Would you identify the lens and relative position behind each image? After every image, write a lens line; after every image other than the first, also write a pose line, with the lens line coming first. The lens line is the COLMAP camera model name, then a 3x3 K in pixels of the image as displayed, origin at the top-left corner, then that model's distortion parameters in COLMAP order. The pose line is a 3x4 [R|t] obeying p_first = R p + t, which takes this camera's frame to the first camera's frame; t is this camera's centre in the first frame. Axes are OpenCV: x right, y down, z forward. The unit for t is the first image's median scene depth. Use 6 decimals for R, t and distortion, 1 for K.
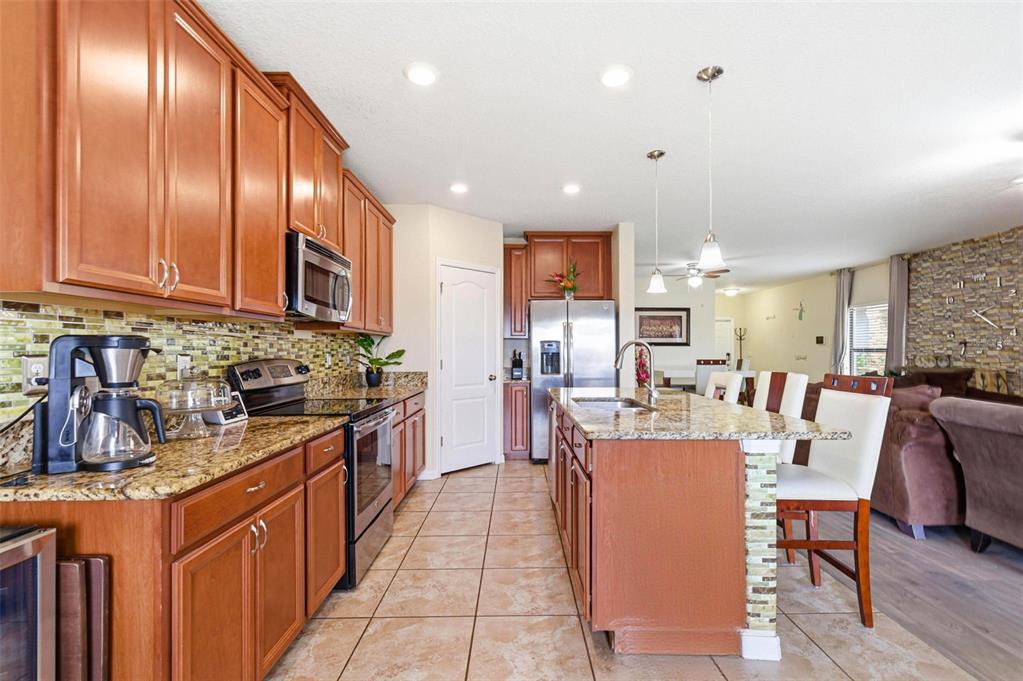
lens RADIAL K [[465.9, 0, 518.7], [0, 465.9, 349.3], [0, 0, 1]] dist [-0.002262, 0.000751]
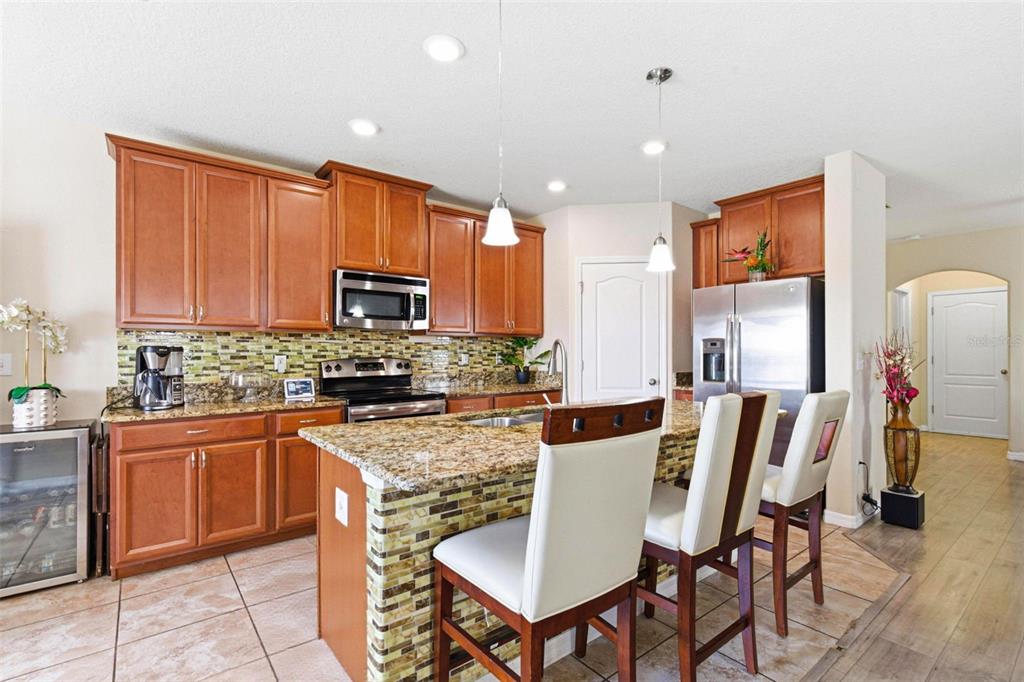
lens RADIAL K [[466.3, 0, 527.6], [0, 466.3, 355.3], [0, 0, 1]] dist [-0.002262, 0.000751]
pose [[0.615759, 0.016015, -0.787772, 0.823050], [0.000812, 0.999780, 0.020960, -0.014535], [0.787934, -0.013545, 0.615610, 0.463776]]
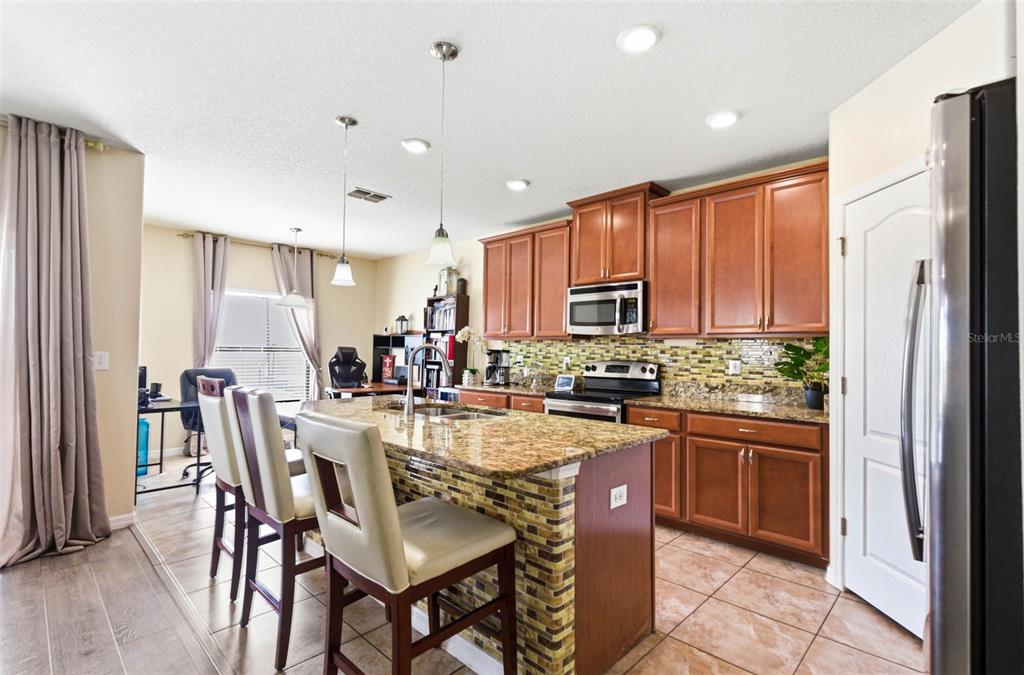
lens RADIAL K [[476.5, 0, 516.6], [0, 476.5, 329.1], [0, 0, 1]] dist [0.005595, 0.000015]
pose [[-0.696988, -0.038613, -0.716042, 0.770186], [-0.006056, 0.998831, -0.047967, -0.005458], [0.717057, -0.029096, -0.696407, 1.698306]]
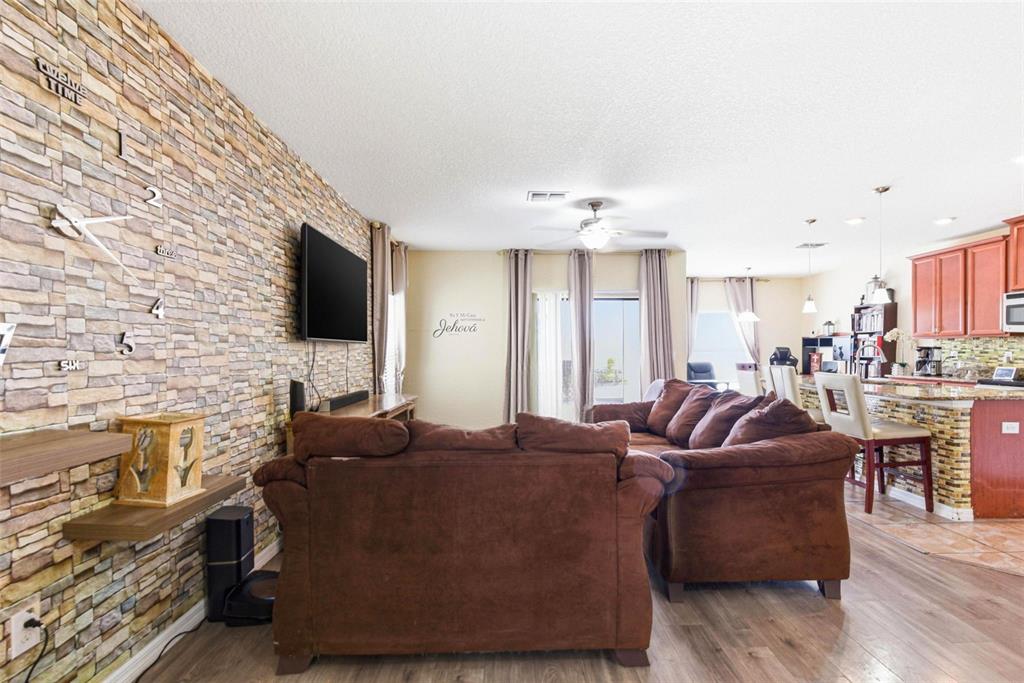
lens RADIAL K [[466.3, 0, 522.2], [0, 466.3, 355.8], [0, 0, 1]] dist [-0.002262, 0.000751]
pose [[-0.999630, 0.008833, -0.025717, 1.416695], [0.008705, 0.999949, 0.005101, 0.001163], [0.025761, 0.004875, -0.999656, 2.445182]]
